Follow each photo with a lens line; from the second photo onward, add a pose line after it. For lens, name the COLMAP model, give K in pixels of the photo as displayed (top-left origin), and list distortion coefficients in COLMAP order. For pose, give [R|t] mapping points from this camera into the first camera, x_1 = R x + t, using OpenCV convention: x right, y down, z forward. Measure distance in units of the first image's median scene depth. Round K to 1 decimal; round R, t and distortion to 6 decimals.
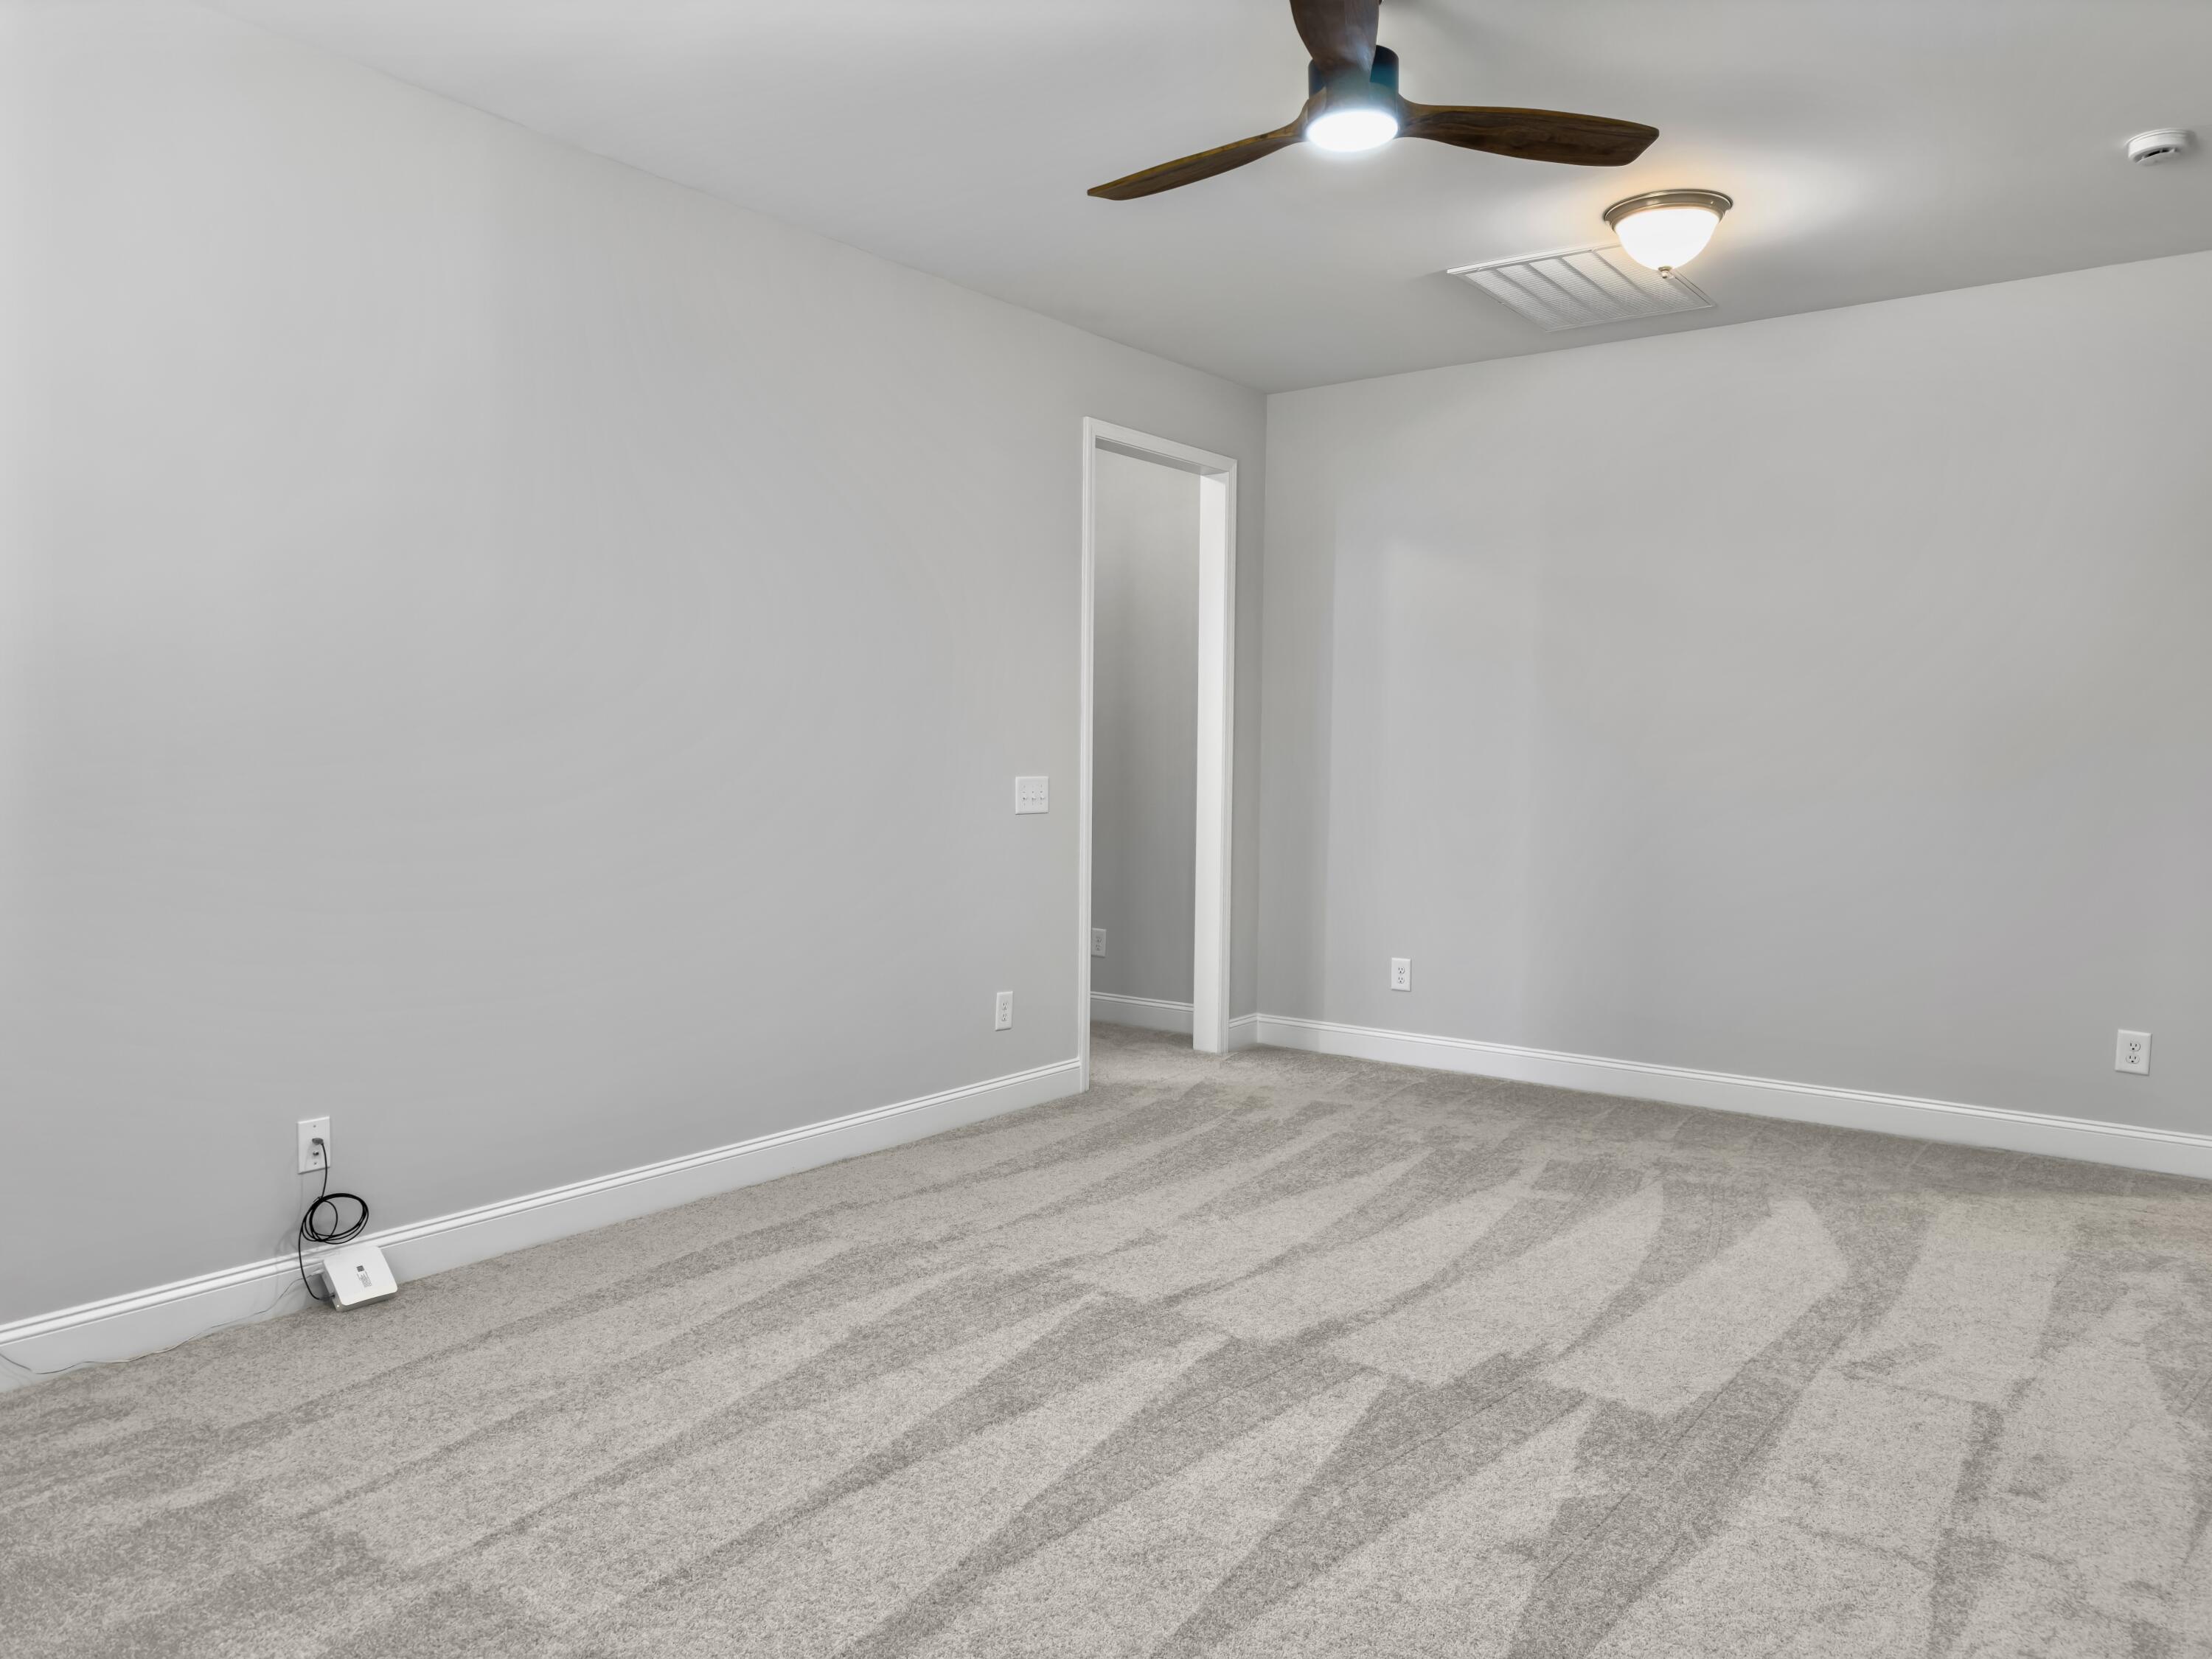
lens RADIAL K [[1557.4, 0, 1106.0], [0, 1557.4, 829.5], [0, 0, 1]] dist [0.003567, 0.002444]
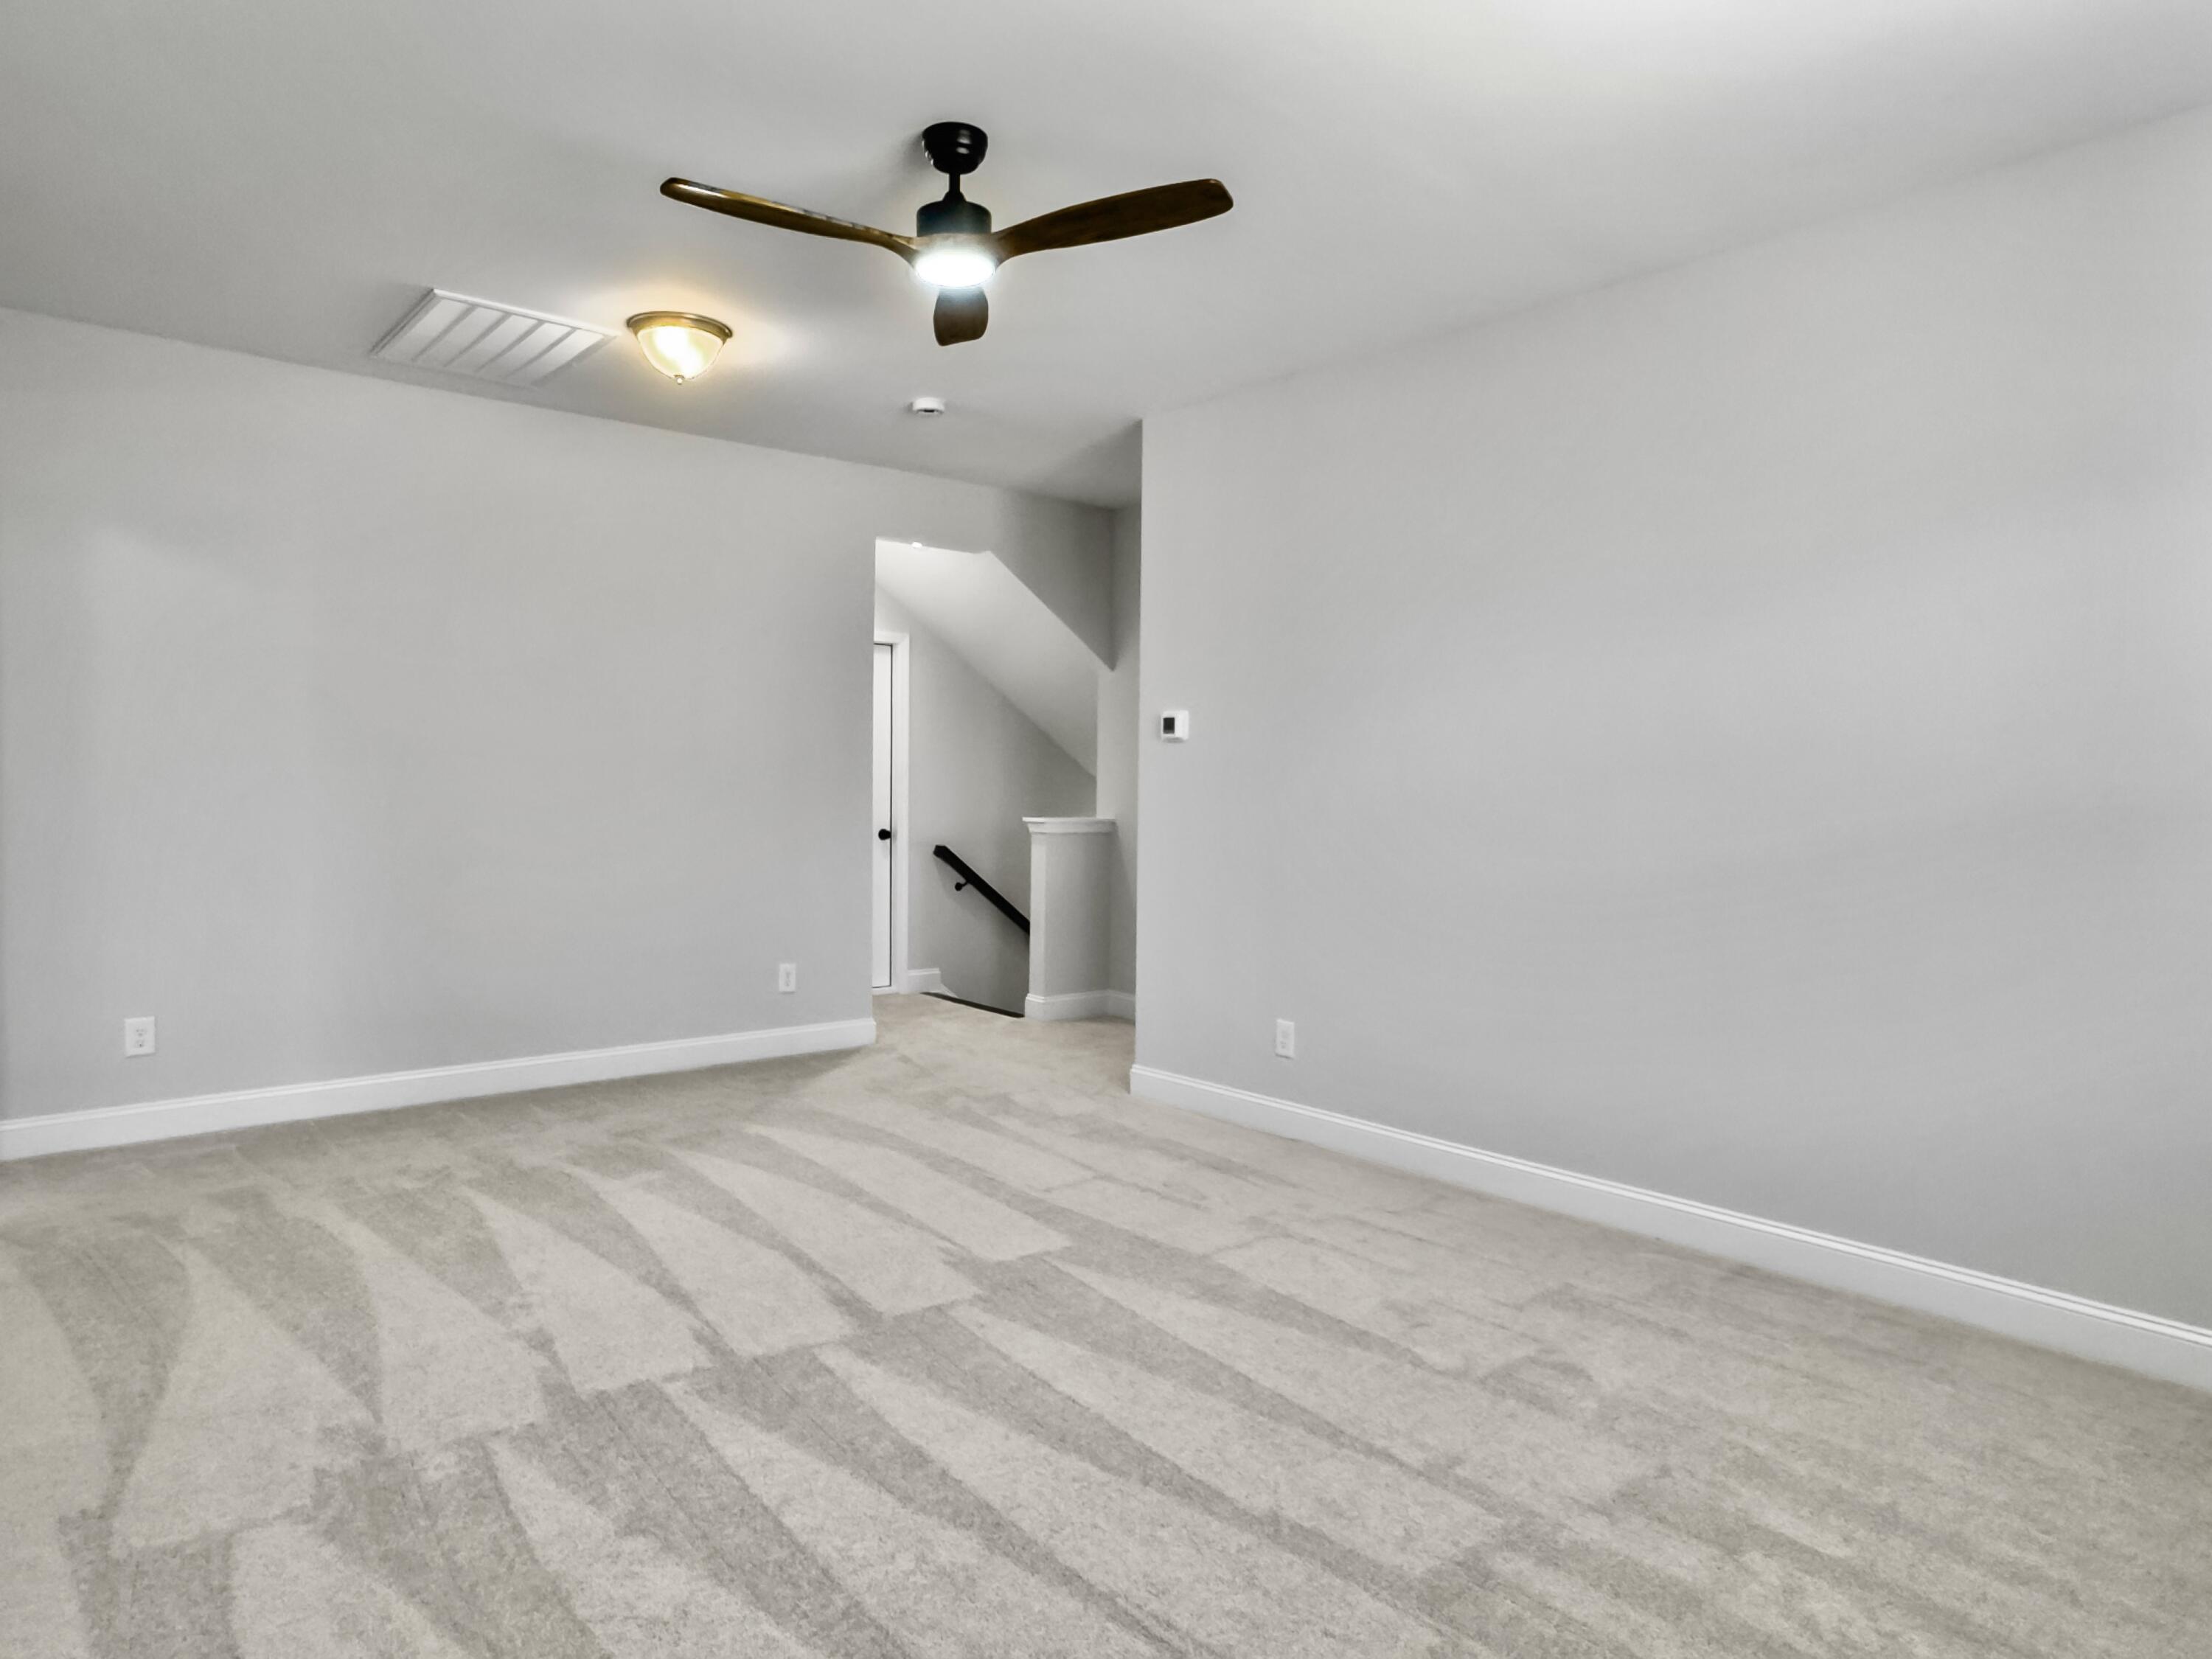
lens RADIAL K [[1338.4, 0, 1106.0], [0, 1338.4, 829.5], [0, 0, 1]] dist [-0.035144, 0.046784]
pose [[0.226064, -0.045666, 0.973041, -0.638946], [0.035783, 0.998616, 0.038553, -0.046928], [-0.973455, 0.026103, 0.227385, 0.509755]]
